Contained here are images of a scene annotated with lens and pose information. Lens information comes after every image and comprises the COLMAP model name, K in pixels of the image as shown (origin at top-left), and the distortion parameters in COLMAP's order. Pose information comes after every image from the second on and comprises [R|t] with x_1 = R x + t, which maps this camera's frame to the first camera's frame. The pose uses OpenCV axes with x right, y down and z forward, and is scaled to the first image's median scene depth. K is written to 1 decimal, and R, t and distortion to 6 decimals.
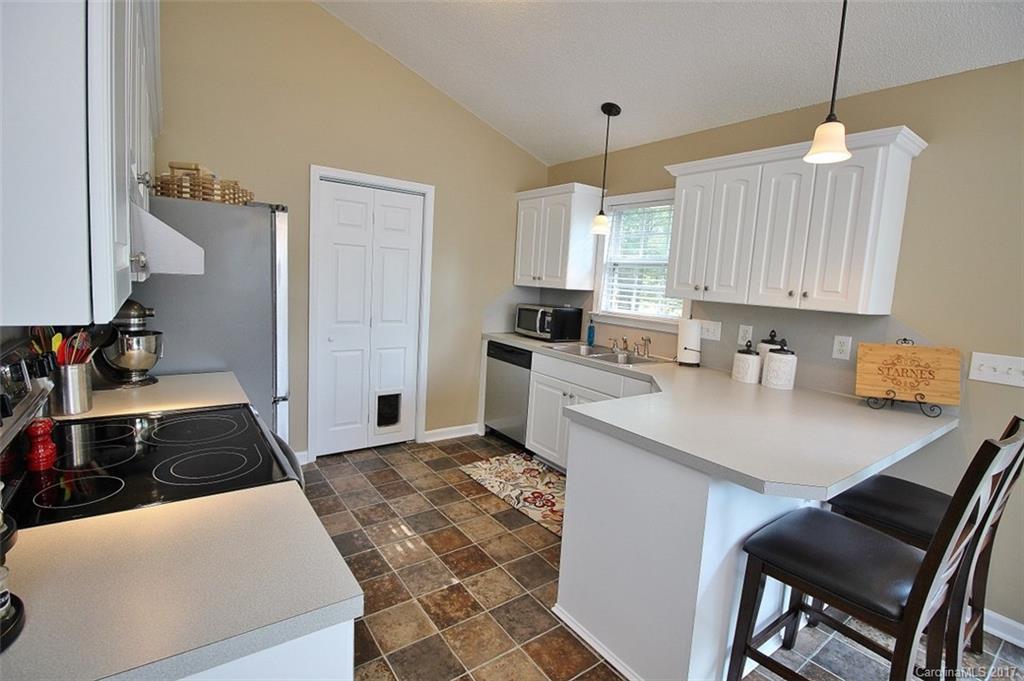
lens RADIAL K [[472.7, 0, 511.1], [0, 472.7, 335.0], [0, 0, 1]] dist [-0.004413, -0.010833]
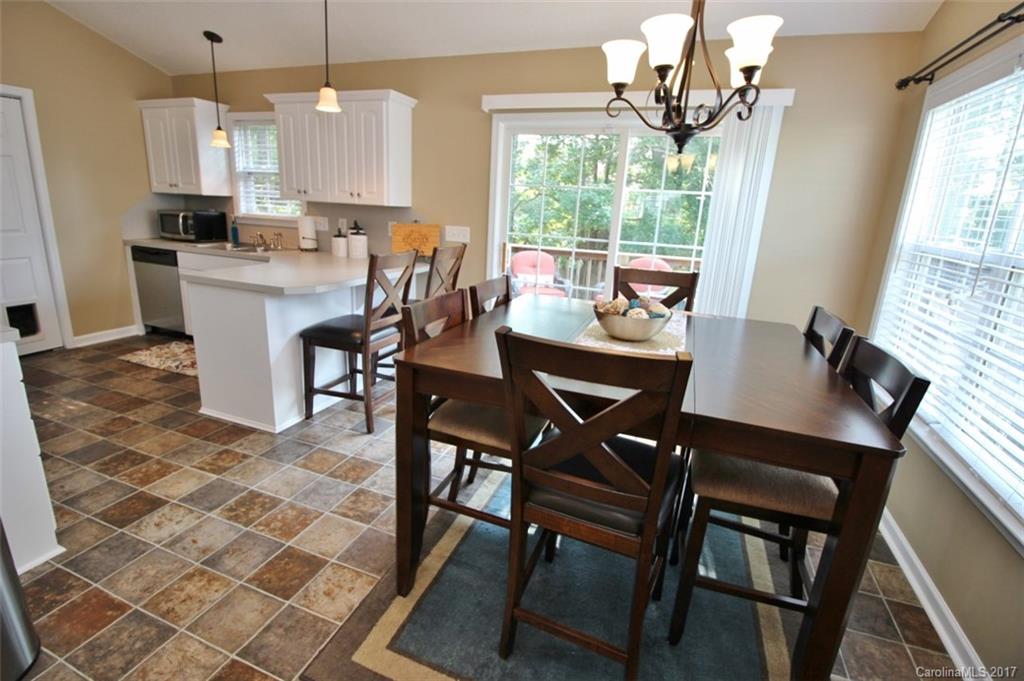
lens RADIAL K [[472.7, 0, 509.9], [0, 472.7, 332.6], [0, 0, 1]] dist [-0.004413, -0.010833]
pose [[0.838887, -0.156051, 0.521456, 0.103724], [0.062736, 0.979357, 0.192156, 0.064316], [-0.540677, -0.128483, 0.831360, -0.440787]]
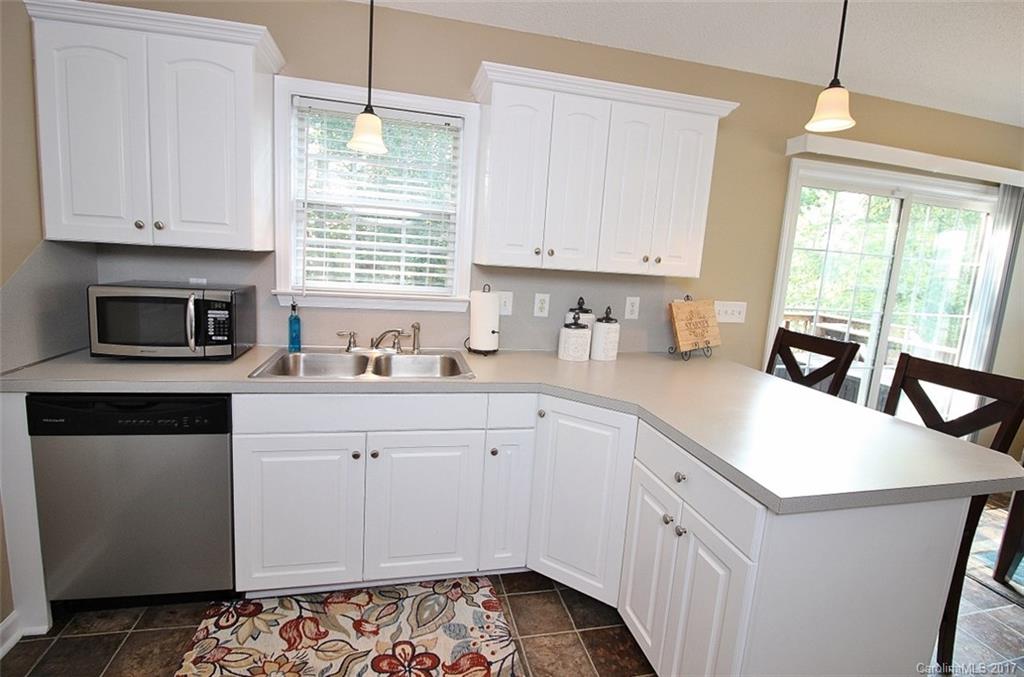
lens RADIAL K [[477.4, 0, 506.9], [0, 477.4, 328.9], [0, 0, 1]] dist [-0.011323, -0.007019]
pose [[0.392098, -0.172473, 0.903611, -0.266244], [0.071191, 0.985011, 0.157118, -0.082579], [-0.917165, 0.002723, 0.398499, 0.609001]]
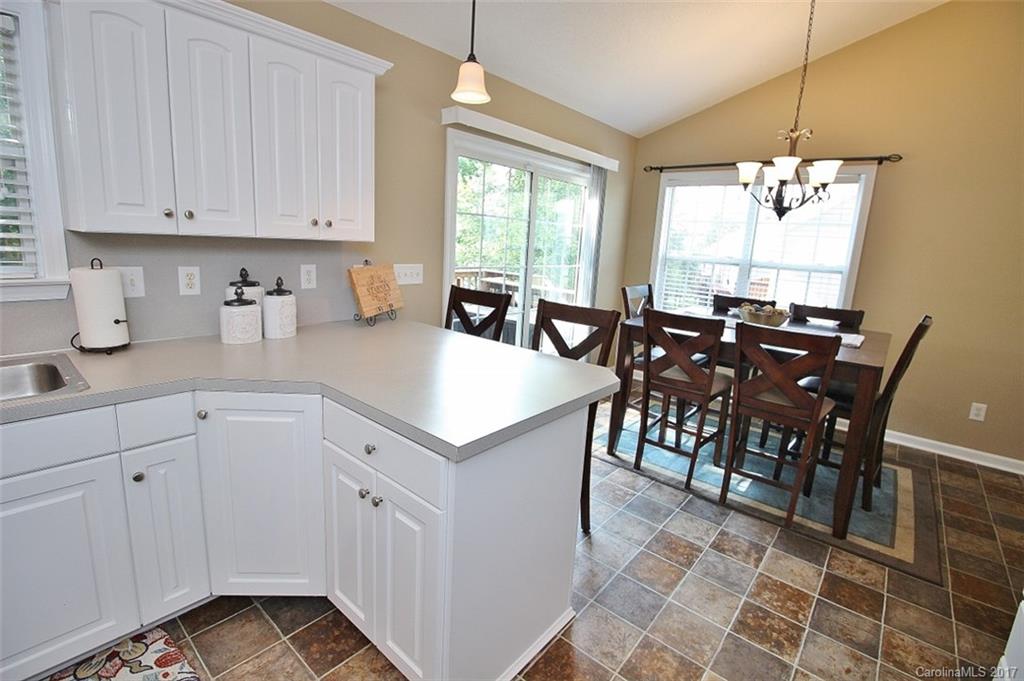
lens RADIAL K [[472.7, 0, 509.3], [0, 472.7, 331.7], [0, 0, 1]] dist [-0.004413, -0.010833]
pose [[-0.226415, -0.258167, 0.939195, -0.233990], [0.048793, 0.960018, 0.275653, -0.080991], [-0.972808, 0.108238, -0.204765, 0.591923]]
